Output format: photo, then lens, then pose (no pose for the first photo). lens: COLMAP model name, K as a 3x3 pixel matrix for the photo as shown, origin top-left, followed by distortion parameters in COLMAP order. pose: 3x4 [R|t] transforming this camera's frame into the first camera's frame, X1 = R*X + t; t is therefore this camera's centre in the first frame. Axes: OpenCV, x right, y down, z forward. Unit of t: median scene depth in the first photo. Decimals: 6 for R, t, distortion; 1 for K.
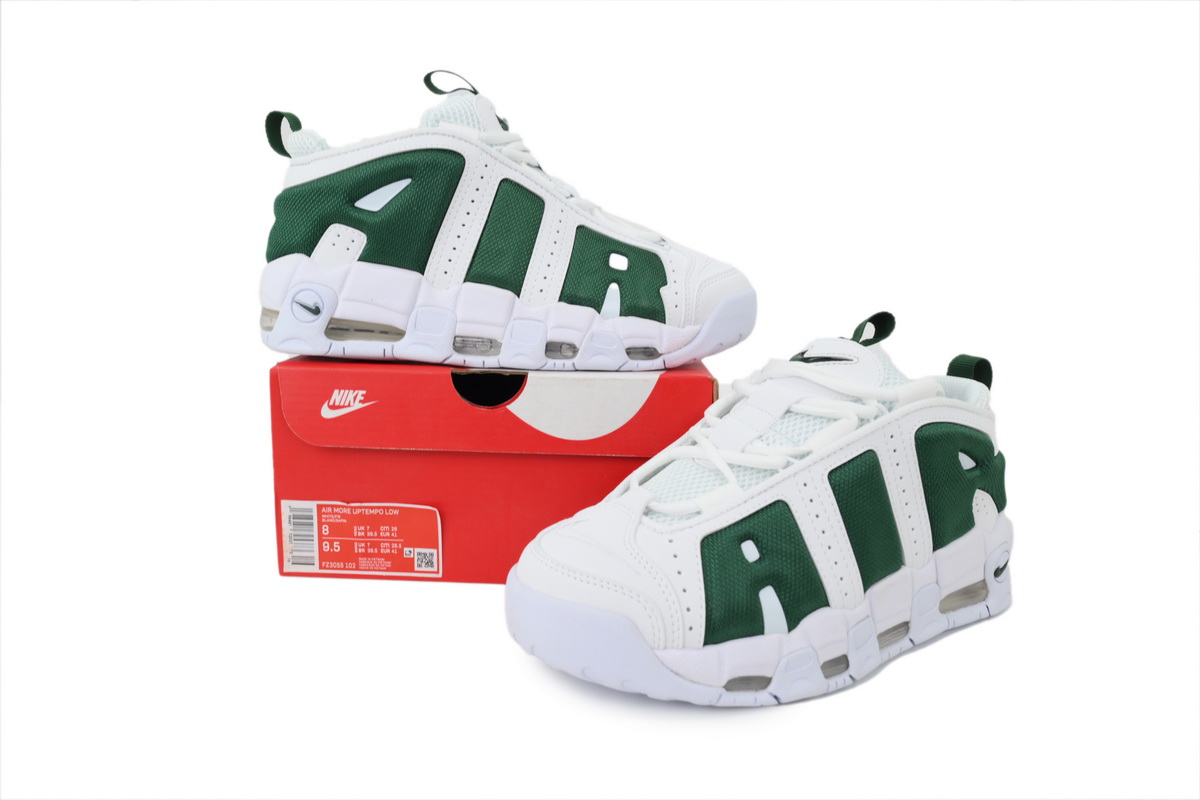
lens RADIAL K [[797.3, 0, 600.0], [0, 797.3, 400.0], [0, 0, 1]] dist [-0.000457, -0.000049]
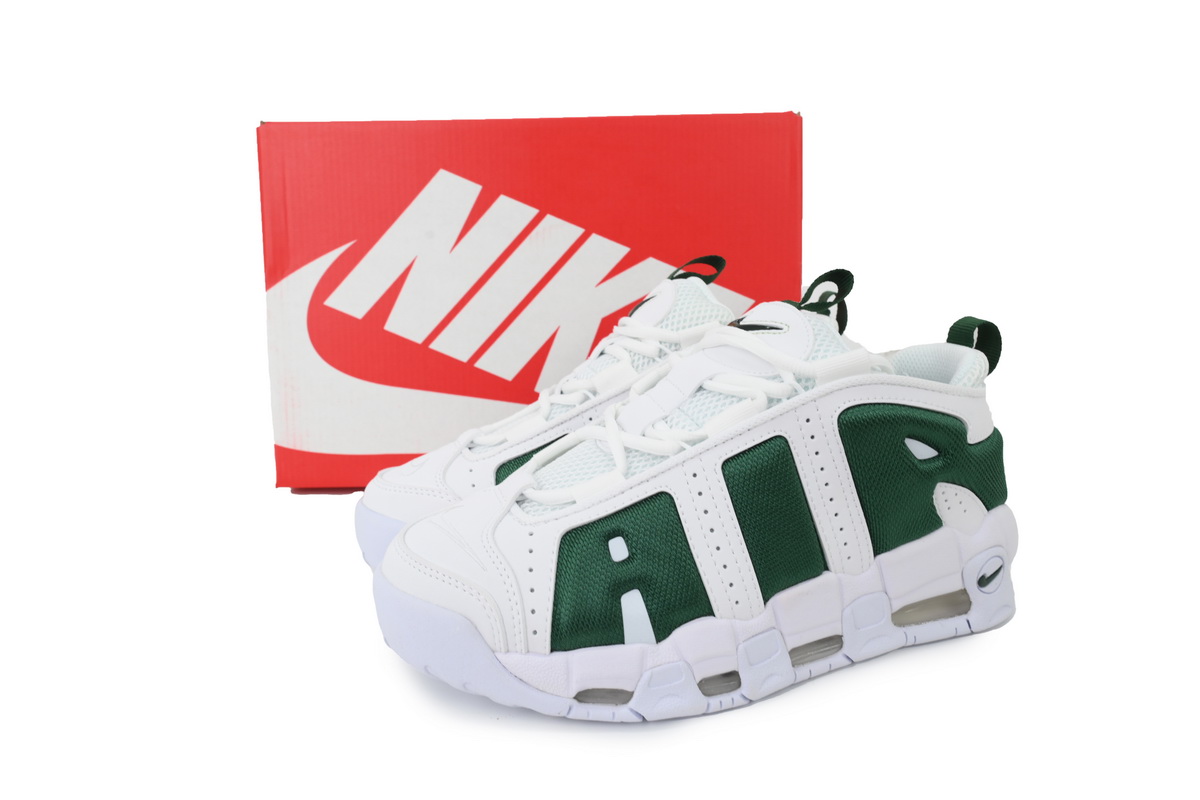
lens RADIAL K [[797.3, 0, 600.0], [0, 797.3, 400.0], [0, 0, 1]] dist [-0.000457, -0.000049]
pose [[0.974859, 0.006707, -0.222721, 0.349948], [0.005599, 0.998494, 0.054573, -0.023543], [0.222752, -0.054448, 0.973354, 0.135629]]
